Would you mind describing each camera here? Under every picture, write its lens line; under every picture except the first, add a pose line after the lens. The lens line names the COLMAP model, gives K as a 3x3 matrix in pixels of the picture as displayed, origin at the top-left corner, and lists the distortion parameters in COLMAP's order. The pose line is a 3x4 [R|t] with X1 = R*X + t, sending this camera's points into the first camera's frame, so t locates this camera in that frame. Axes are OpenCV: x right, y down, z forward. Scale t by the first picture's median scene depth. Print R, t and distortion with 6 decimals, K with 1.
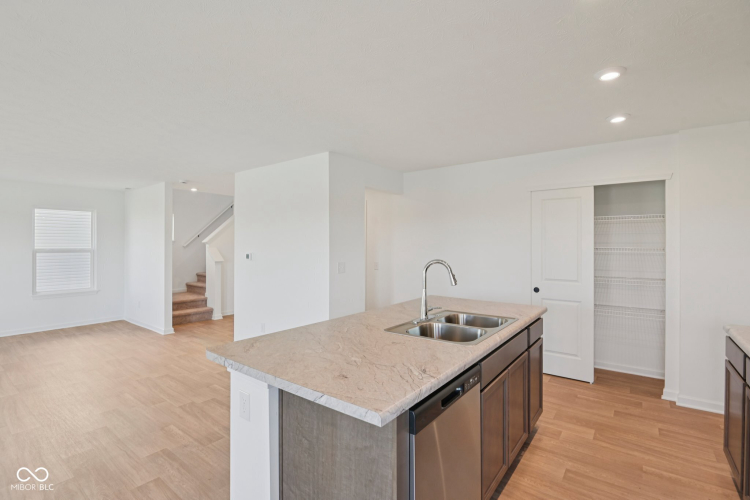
lens RADIAL K [[346.5, 0, 379.6], [0, 346.5, 246.3], [0, 0, 1]] dist [-0.016294, -0.002116]
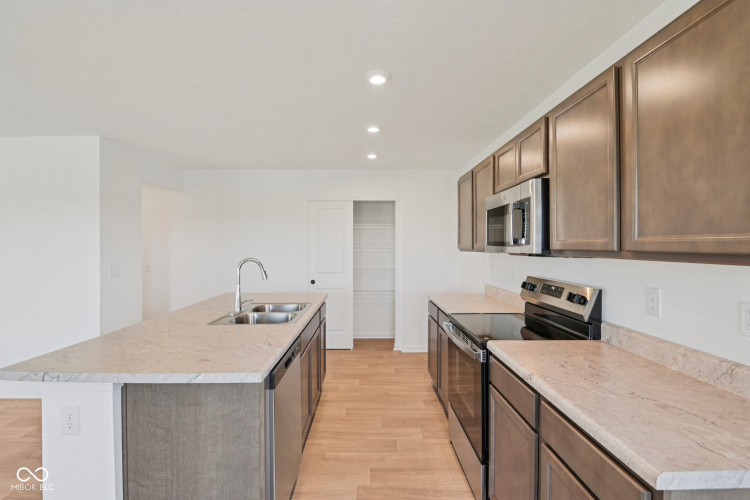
lens RADIAL K [[346.5, 0, 374.6], [0, 346.5, 250.9], [0, 0, 1]] dist [-0.016294, -0.002116]
pose [[0.780870, -0.007594, 0.624647, -0.220652], [-0.001437, 0.999902, 0.013952, -0.001936], [-0.624691, -0.011792, 0.780783, -0.141628]]
